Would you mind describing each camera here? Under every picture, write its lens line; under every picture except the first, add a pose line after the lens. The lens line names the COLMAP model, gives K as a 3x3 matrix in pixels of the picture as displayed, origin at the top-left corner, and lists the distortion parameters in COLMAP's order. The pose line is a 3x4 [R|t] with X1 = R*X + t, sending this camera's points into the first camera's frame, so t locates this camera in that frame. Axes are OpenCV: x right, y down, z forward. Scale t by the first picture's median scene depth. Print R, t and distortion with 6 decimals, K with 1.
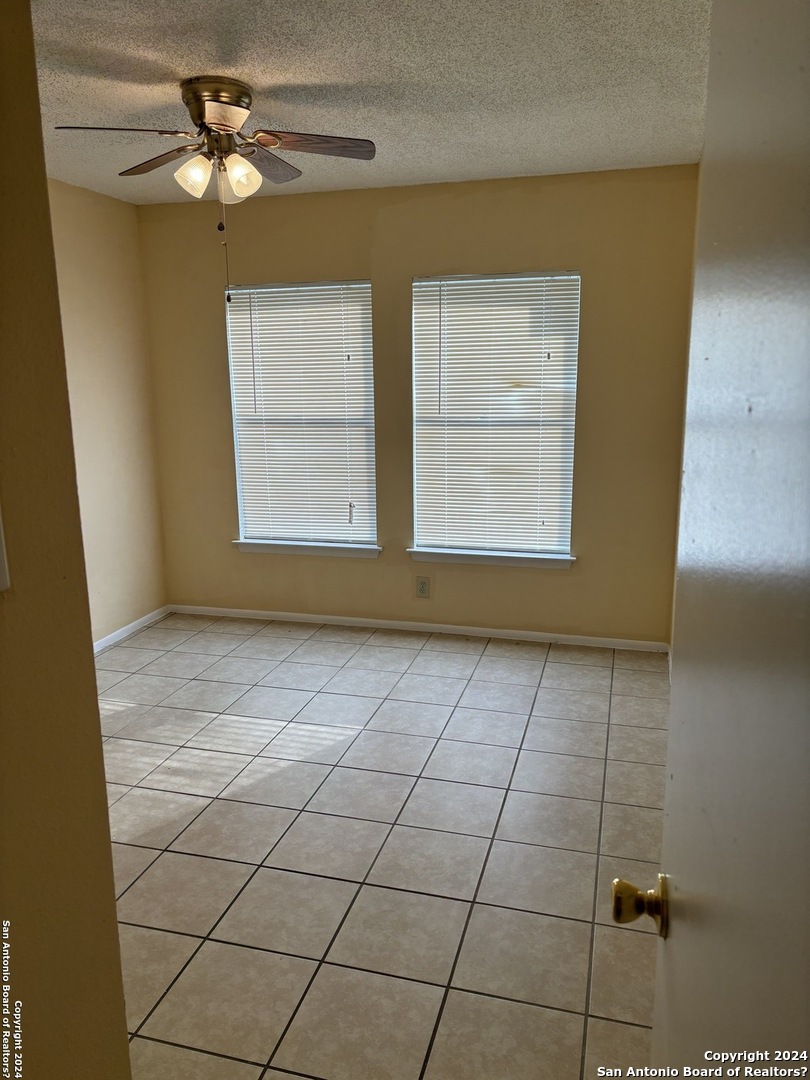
lens RADIAL K [[811.5, 0, 402.7], [0, 811.5, 537.2], [0, 0, 1]] dist [0.008069, -0.001365]
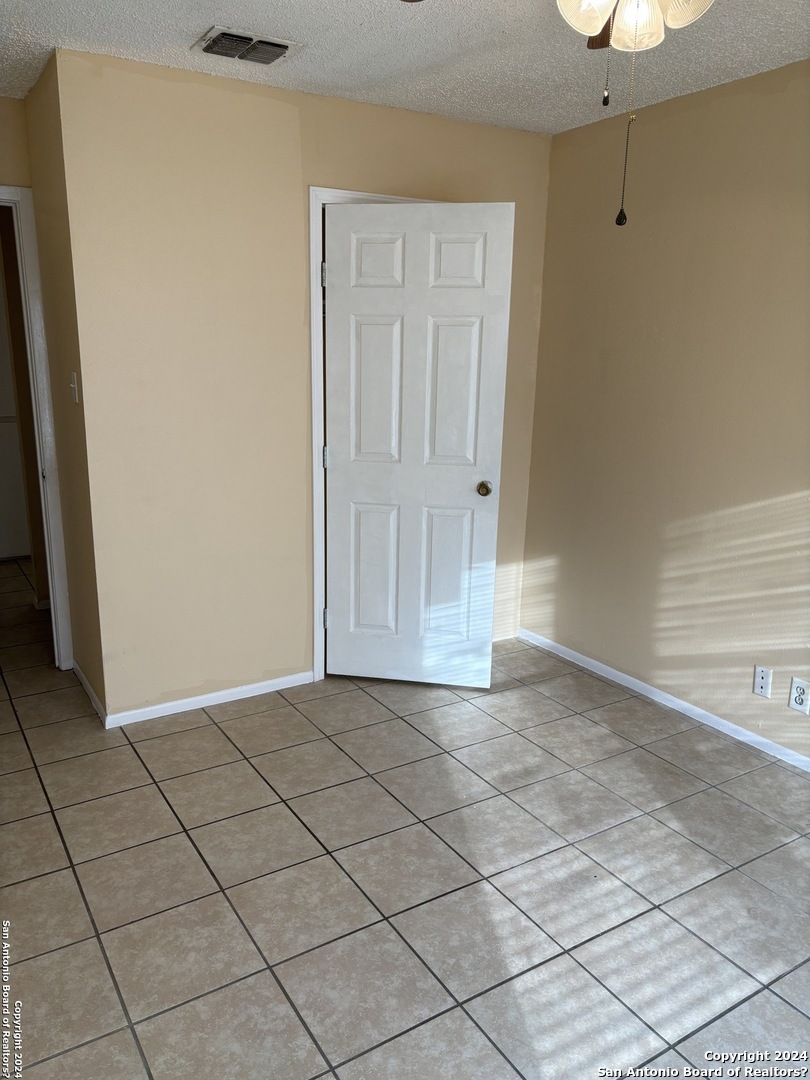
lens RADIAL K [[811.5, 0, 401.7], [0, 811.5, 543.2], [0, 0, 1]] dist [0.008069, -0.001365]
pose [[-0.674283, 0.180803, -0.715998, 0.307491], [-0.156345, 0.912635, 0.377695, -0.246510], [0.721733, 0.366616, -0.587107, 1.158706]]
